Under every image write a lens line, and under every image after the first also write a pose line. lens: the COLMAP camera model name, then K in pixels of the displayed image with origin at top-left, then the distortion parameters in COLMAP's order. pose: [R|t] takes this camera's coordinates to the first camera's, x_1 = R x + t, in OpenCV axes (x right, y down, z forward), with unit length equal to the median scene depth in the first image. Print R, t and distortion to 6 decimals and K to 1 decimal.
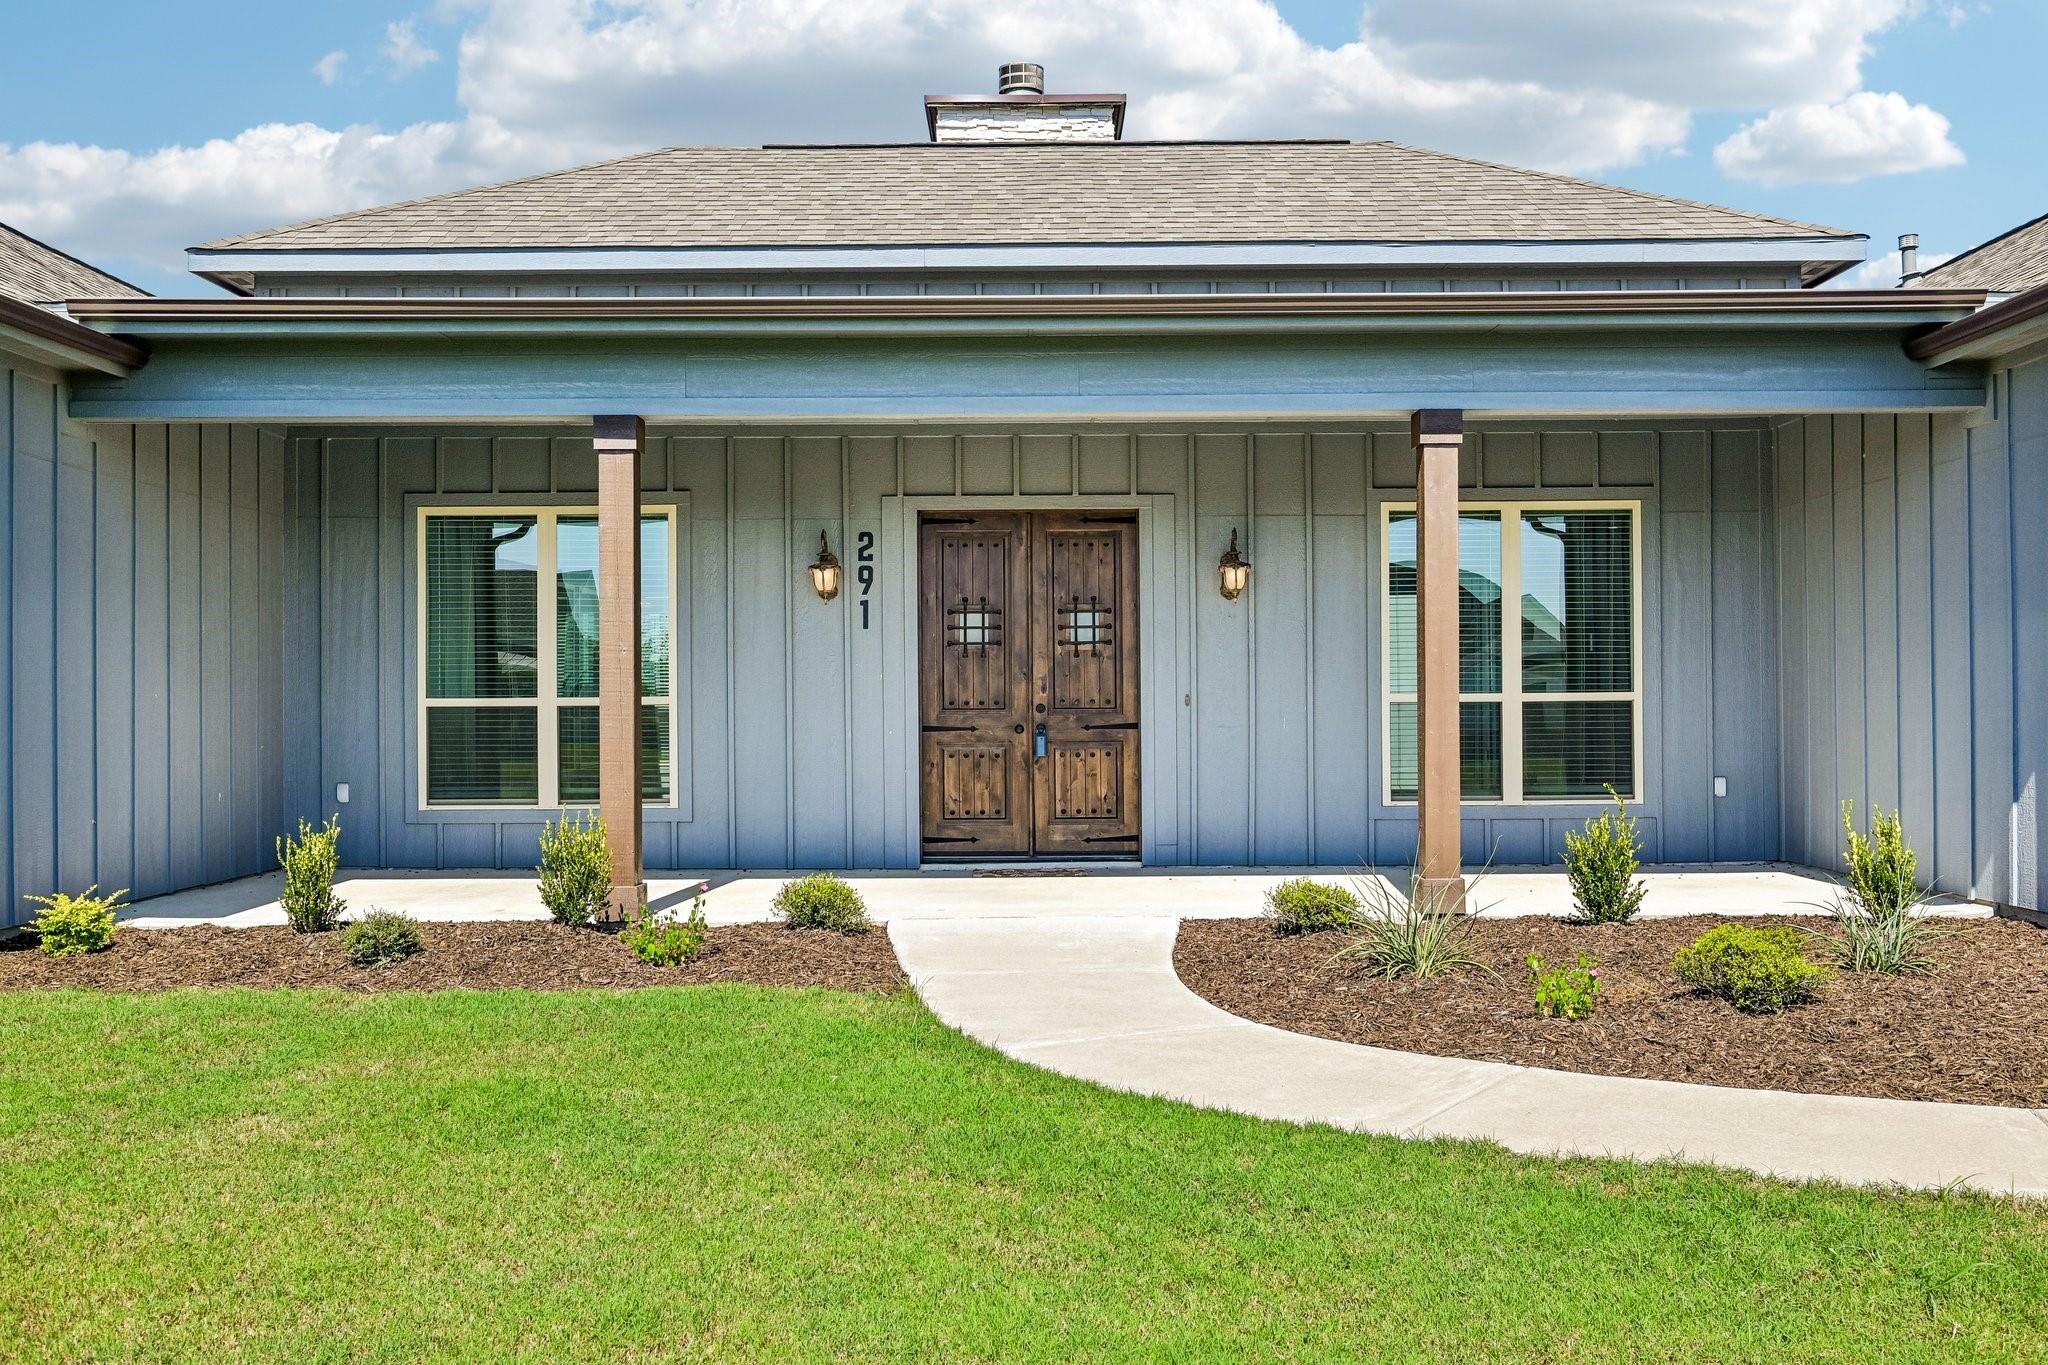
lens RADIAL K [[1650.4, 0, 1024.0], [0, 1650.4, 682.5], [0, 0, 1]] dist [-0.000633, -0.000183]
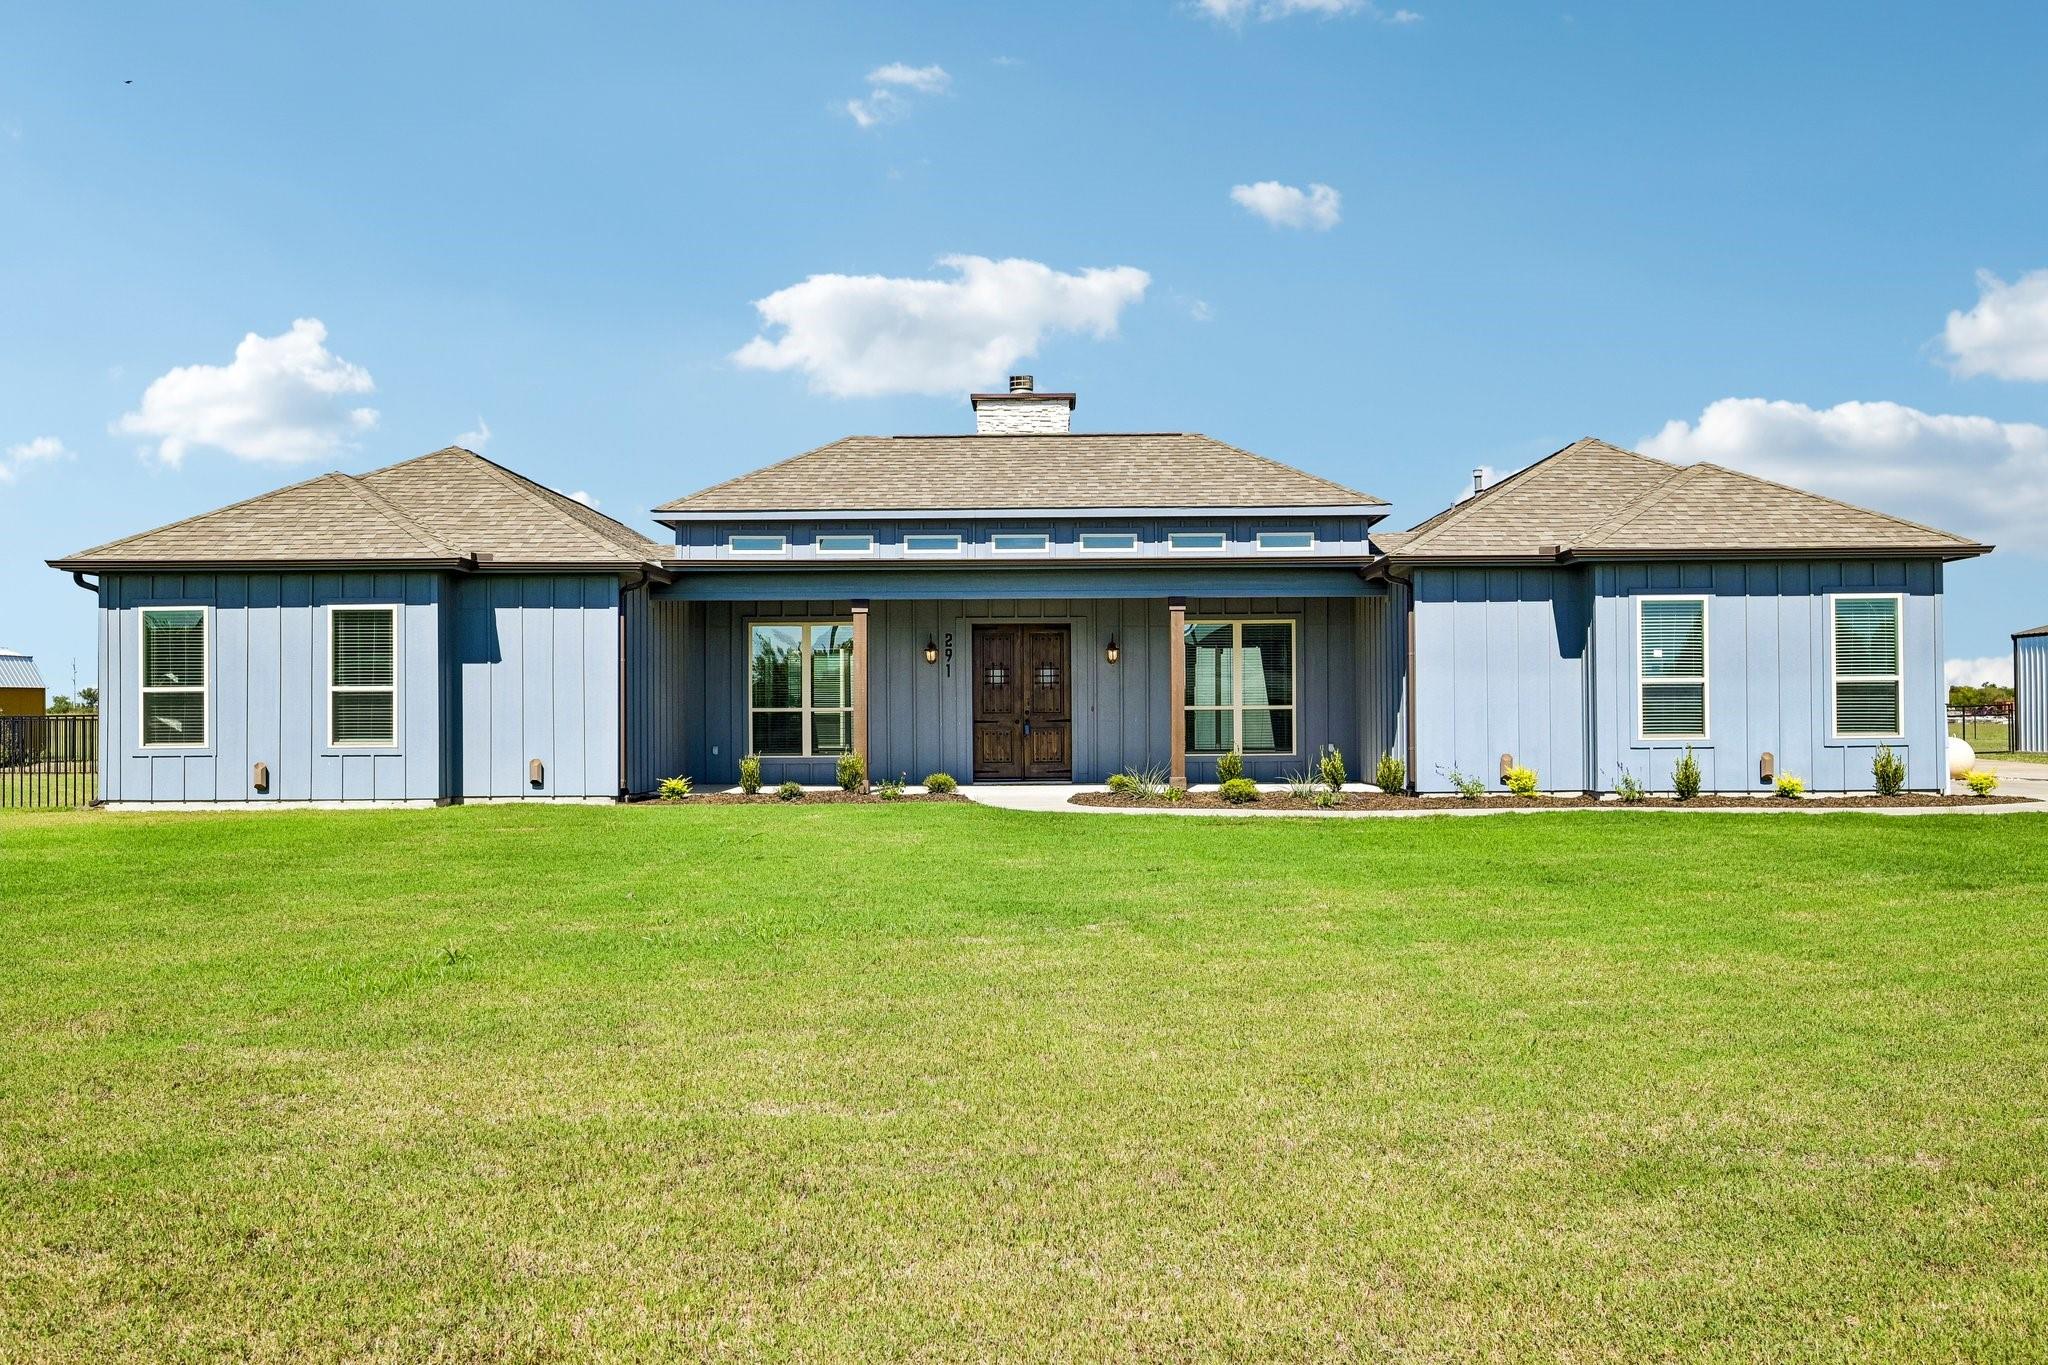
lens RADIAL K [[1650.4, 0, 1024.0], [0, 1650.4, 682.5], [0, 0, 1]] dist [-0.000633, -0.000183]
pose [[0.999933, 0.000140, -0.011552, 0.031773], [-0.000210, 0.999982, -0.006009, -0.011675], [0.011551, 0.006011, 0.999915, -1.228721]]
